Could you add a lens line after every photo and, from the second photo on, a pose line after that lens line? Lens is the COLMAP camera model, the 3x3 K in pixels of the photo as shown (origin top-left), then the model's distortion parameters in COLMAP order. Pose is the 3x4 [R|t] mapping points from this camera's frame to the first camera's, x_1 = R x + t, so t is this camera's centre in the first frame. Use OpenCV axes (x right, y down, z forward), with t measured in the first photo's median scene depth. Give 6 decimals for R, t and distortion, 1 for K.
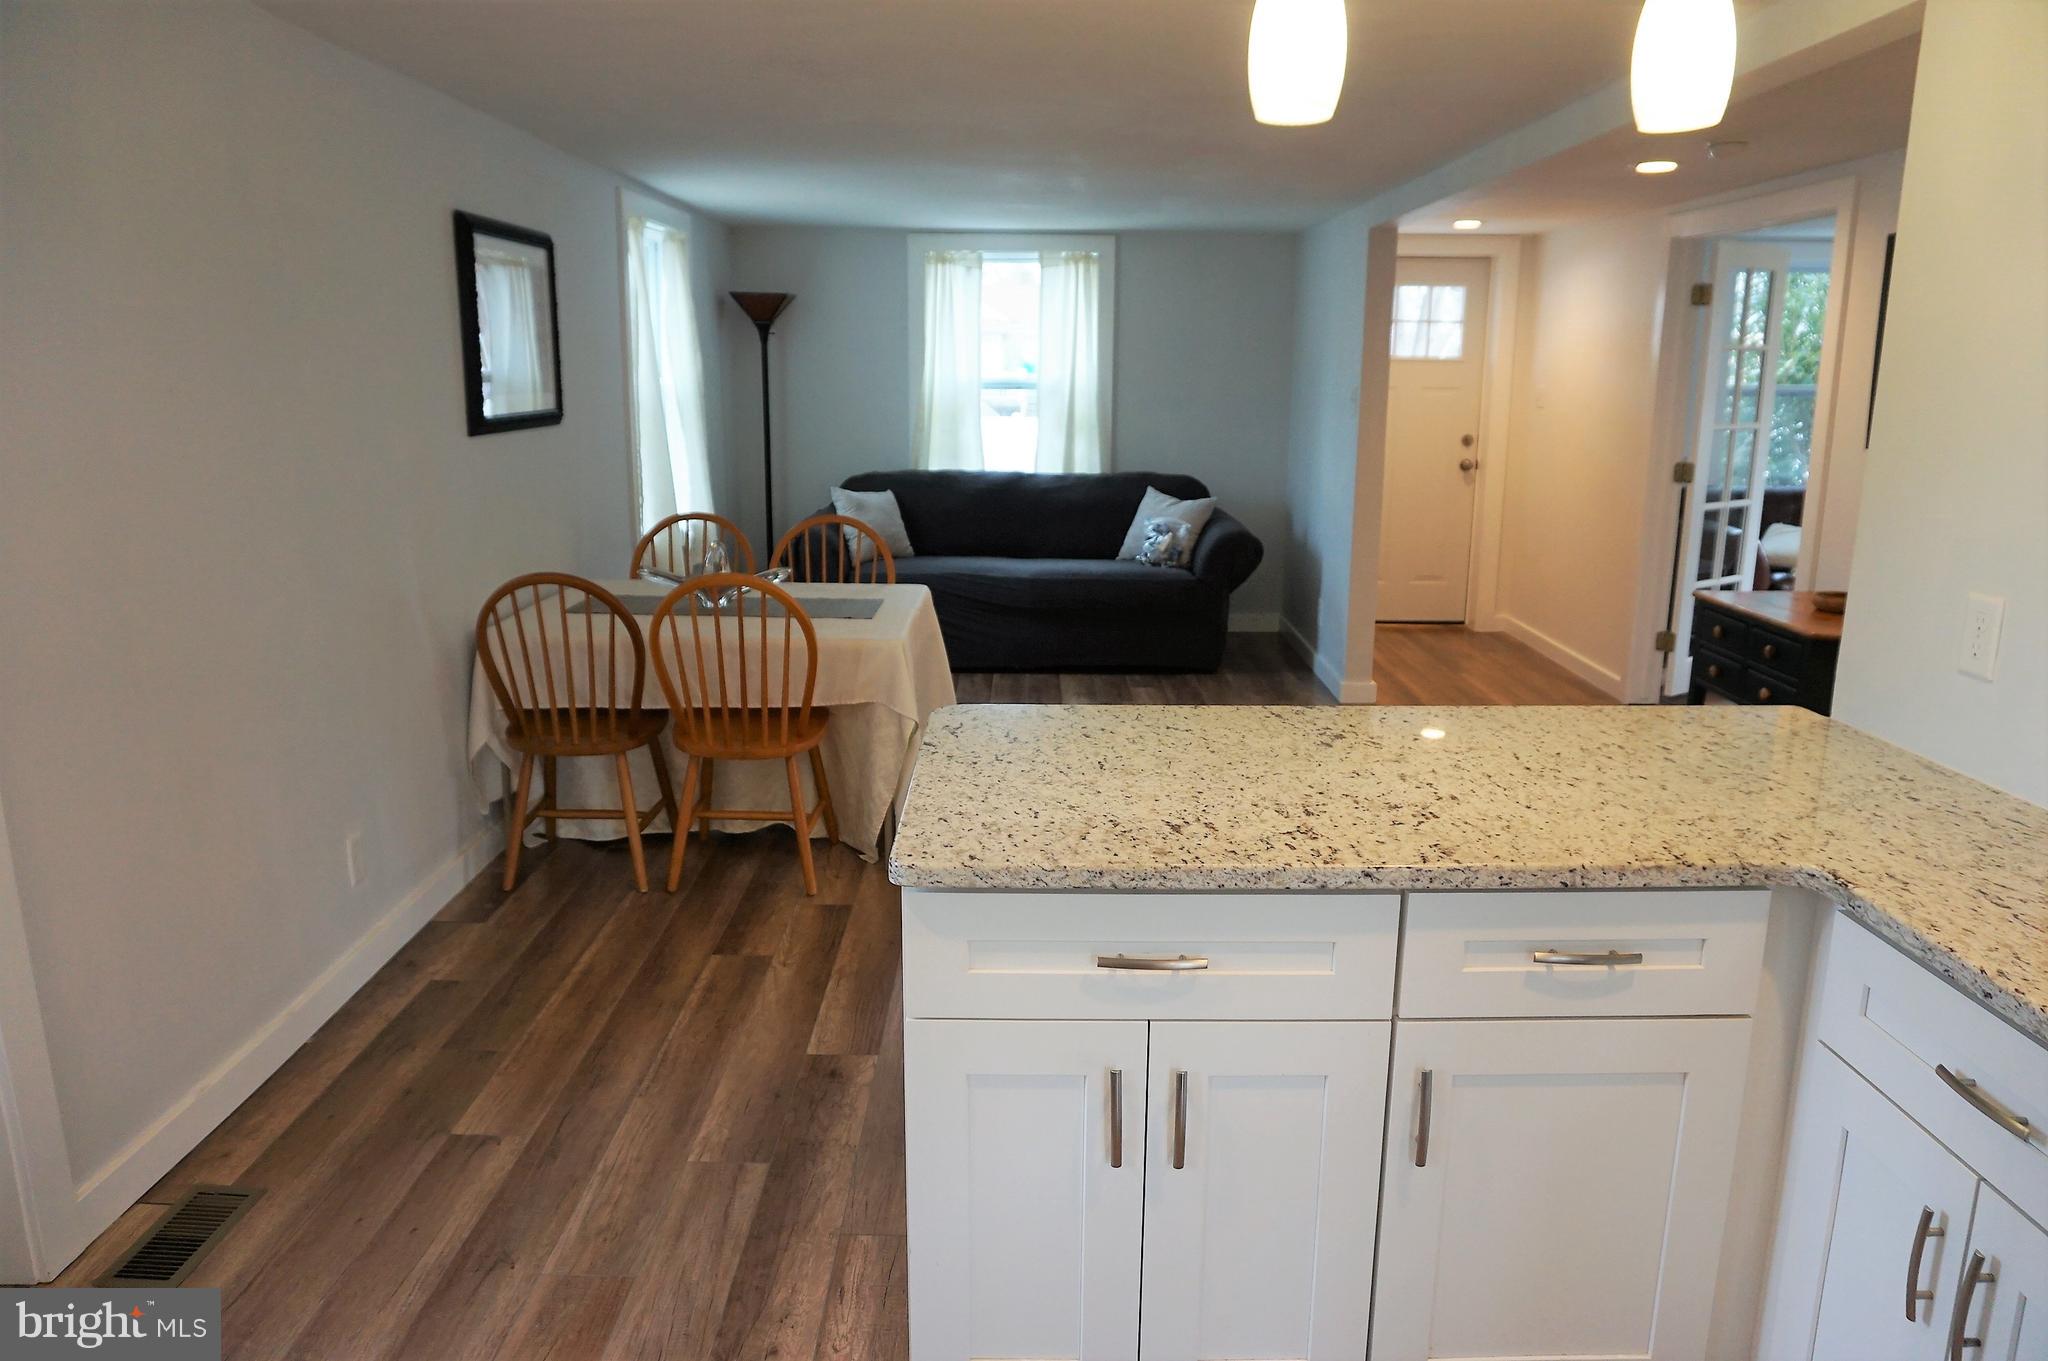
lens RADIAL K [[1411.1, 0, 1024.0], [0, 1411.1, 680.5], [0, 0, 1]] dist [-0.067557, 0.035347]
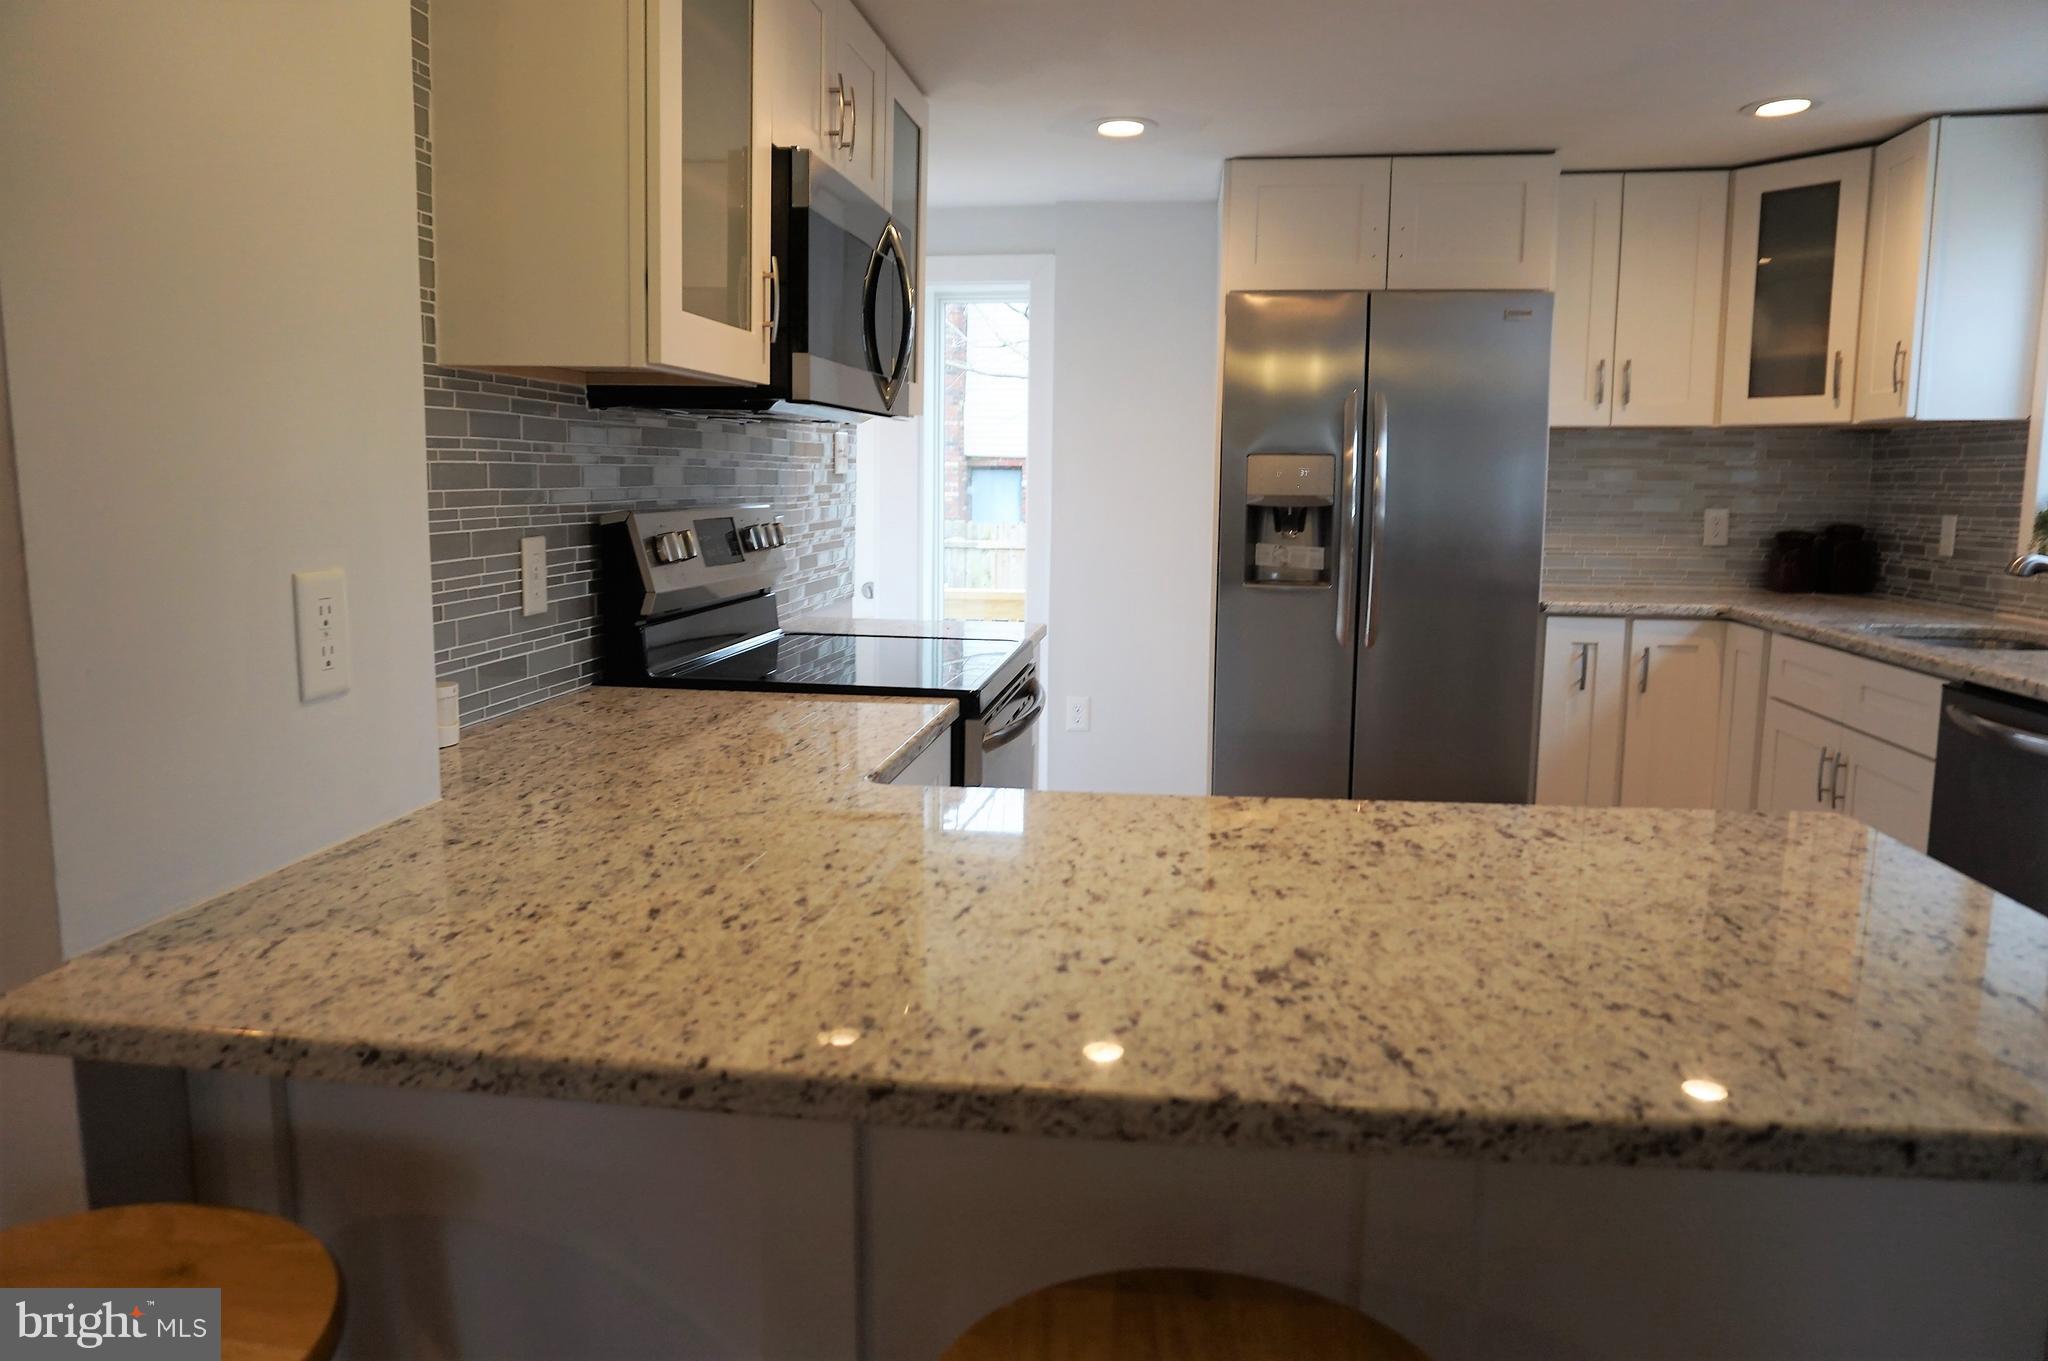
lens RADIAL K [[1411.9, 0, 1028.0], [0, 1411.9, 707.1], [0, 0, 1]] dist [-0.058730, 0.034036]
pose [[-0.992675, -0.030859, 0.116809, 0.176178], [0.014426, 0.929638, 0.368192, -0.149118], [-0.119951, 0.367180, -0.922383, 0.984566]]
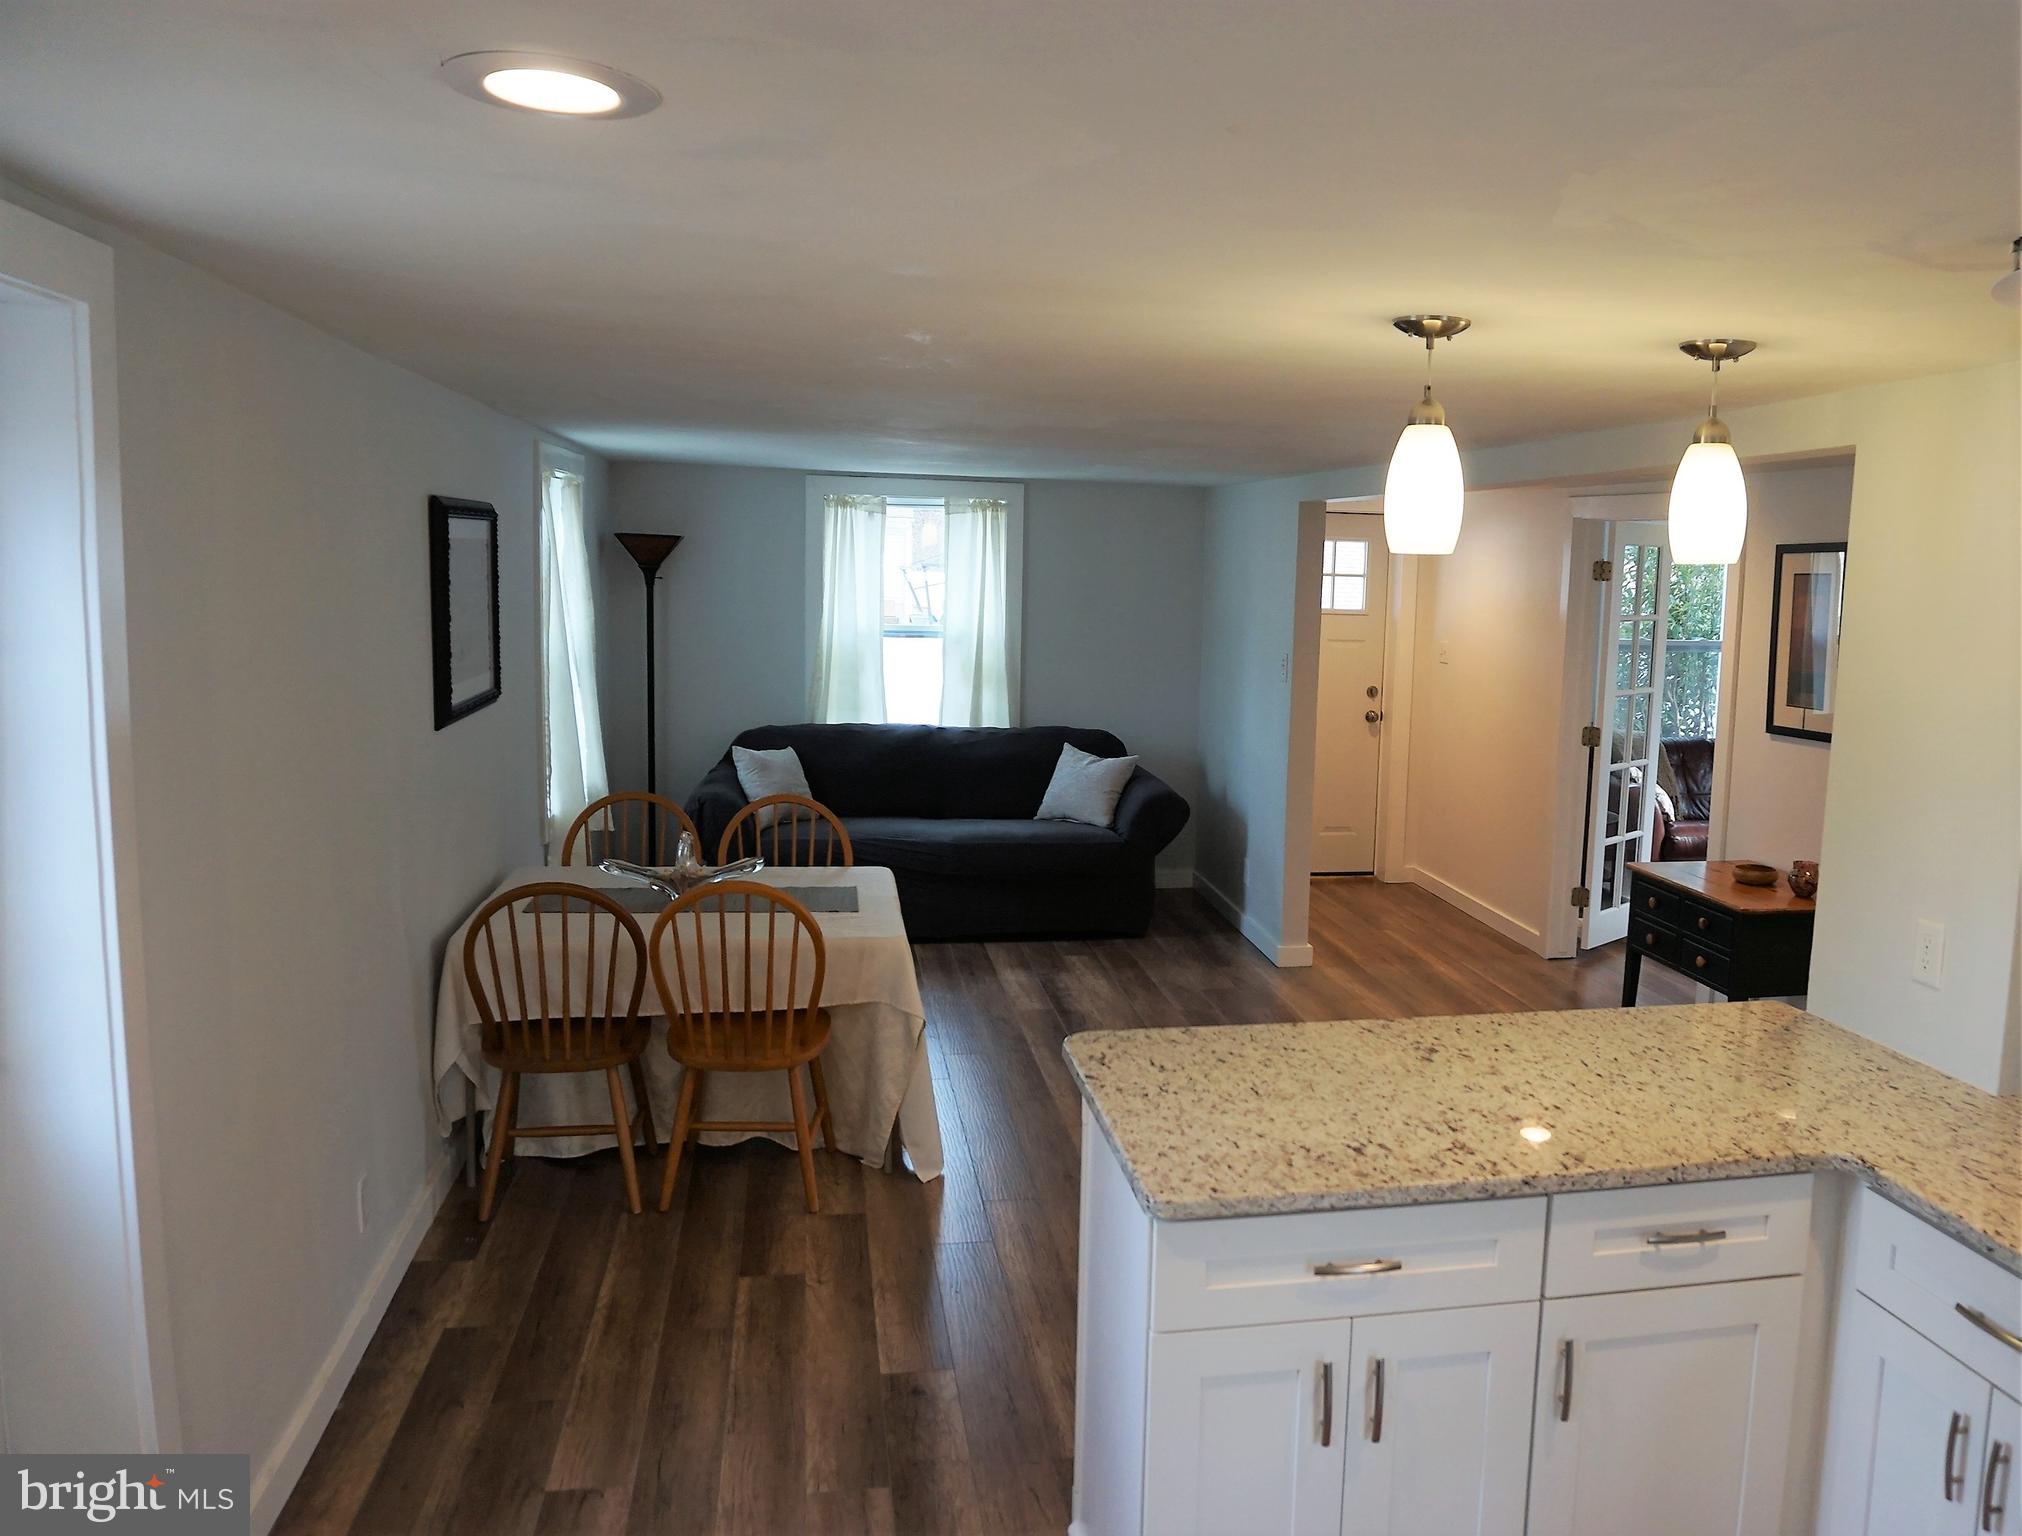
lens RADIAL K [[1590.0, 0, 1175.2], [0, 1590.0, 762.3], [0, 0, 1]] dist [-0.074776, 0.059036]
pose [[0.973929, -0.004724, 0.226802, -0.193699], [0.025233, 0.995835, -0.087611, -0.061292], [-0.225444, 0.091050, 0.969992, -0.164916]]
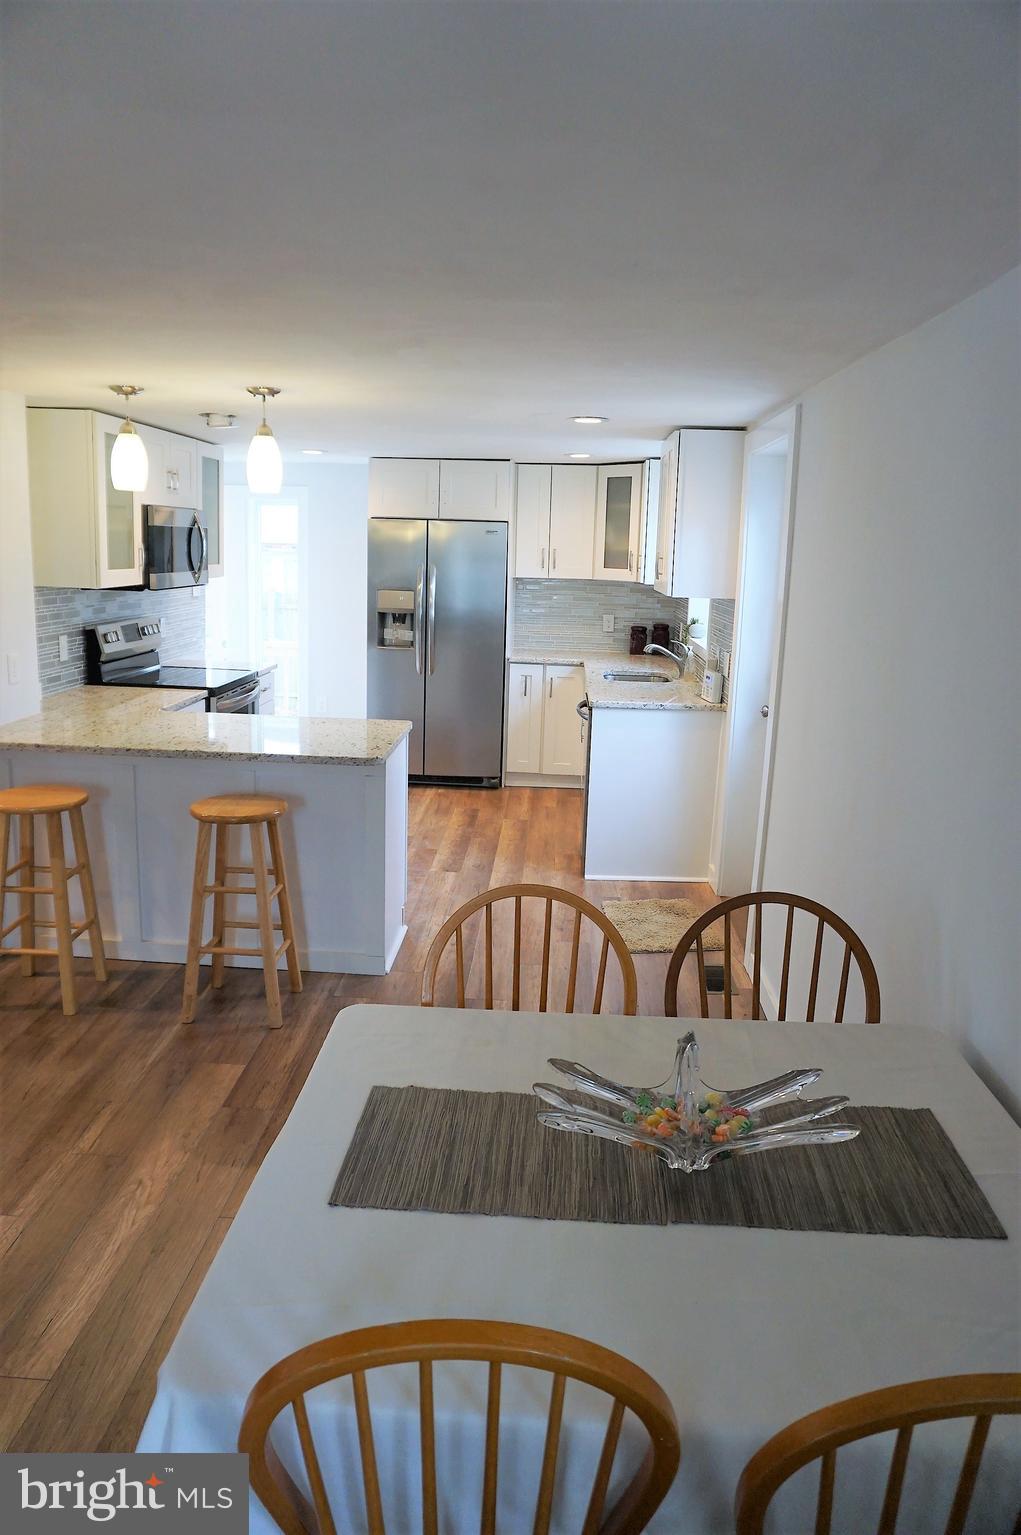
lens RADIAL K [[1033.4, 0, 497.7], [0, 1033.4, 800.3], [0, 0, 1]] dist [-0.055352, -0.000827]
pose [[-0.997696, -0.050760, 0.045002, -0.229122], [-0.025663, 0.896511, 0.442277, -0.447255], [-0.062795, 0.440104, -0.895749, 1.783924]]
